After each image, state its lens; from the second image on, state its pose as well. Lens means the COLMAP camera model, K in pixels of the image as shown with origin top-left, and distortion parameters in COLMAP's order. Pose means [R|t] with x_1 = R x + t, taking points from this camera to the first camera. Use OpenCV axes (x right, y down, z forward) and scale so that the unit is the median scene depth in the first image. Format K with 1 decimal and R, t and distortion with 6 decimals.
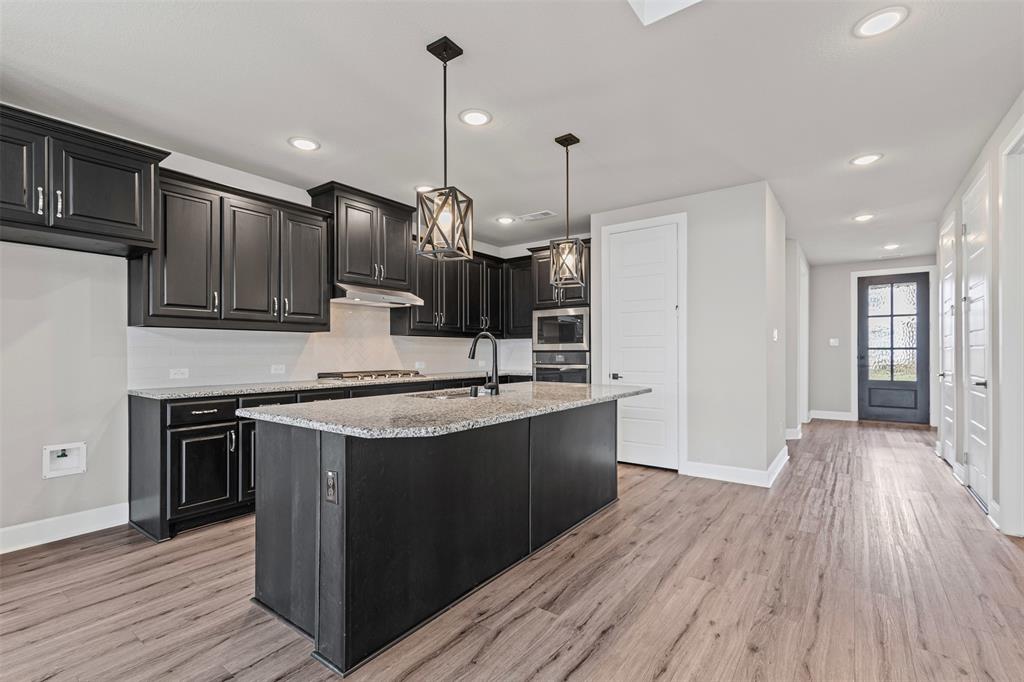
lens RADIAL K [[493.5, 0, 512.0], [0, 493.5, 341.0], [0, 0, 1]] dist [-0.011211, 0.000306]
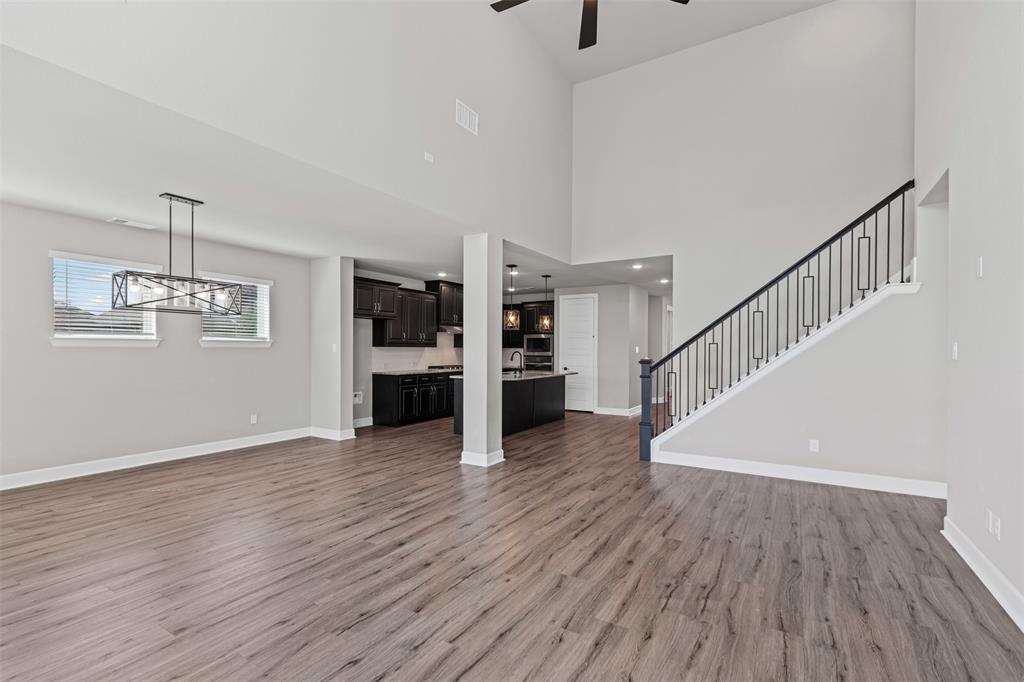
lens RADIAL K [[460.6, 0, 508.6], [0, 460.6, 346.4], [0, 0, 1]] dist [0.006392, 0.001023]
pose [[0.997736, 0.004830, 0.067085, -0.188349], [-0.005529, 0.999932, 0.010237, -0.046457], [-0.067031, -0.010585, 0.997695, -1.074918]]
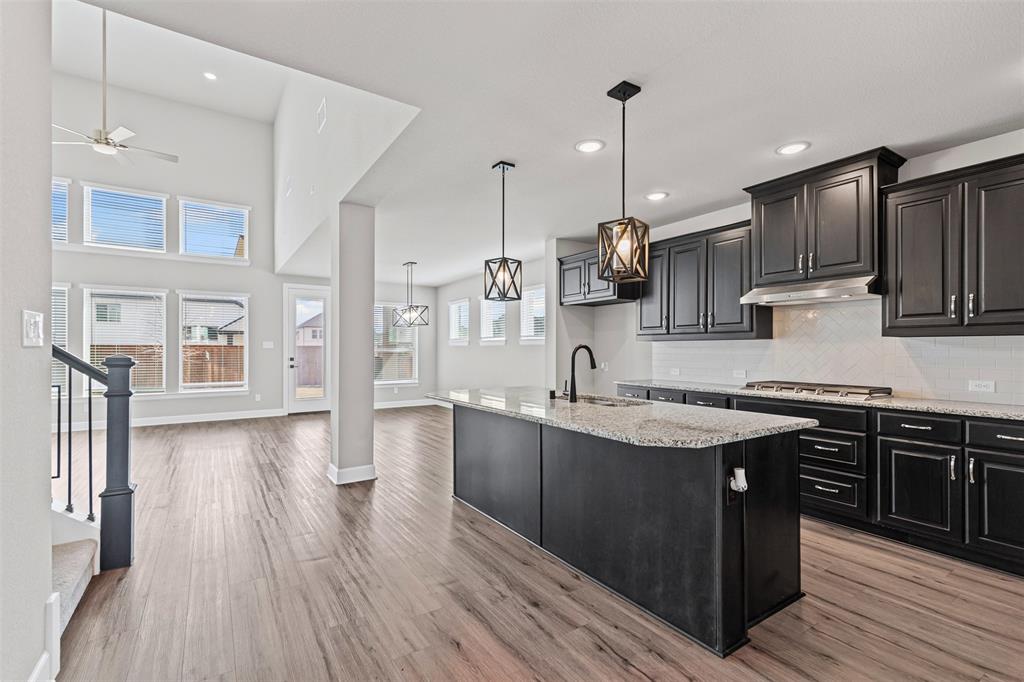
lens RADIAL K [[461.1, 0, 519.1], [0, 461.1, 347.5], [0, 0, 1]] dist [0.000461, 0.000296]
pose [[-0.355966, -0.000312, -0.934499, 0.609681], [0.009796, 0.999944, -0.004066, -0.015782], [0.934447, -0.010602, -0.355943, 0.773560]]
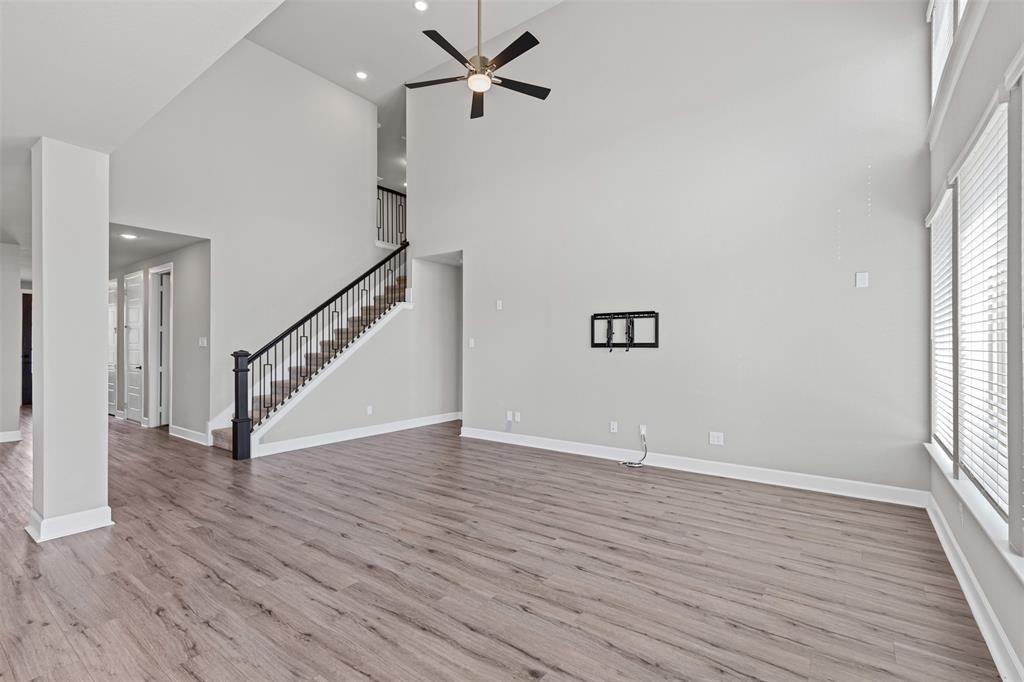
lens RADIAL K [[460.6, 0, 508.6], [0, 460.6, 346.4], [0, 0, 1]] dist [0.006392, 0.001023]
pose [[0.031917, 0.002226, 0.999488, -0.857908], [-0.015441, 0.999879, -0.001734, -0.023505], [-0.999371, -0.015378, 0.031947, -0.583477]]
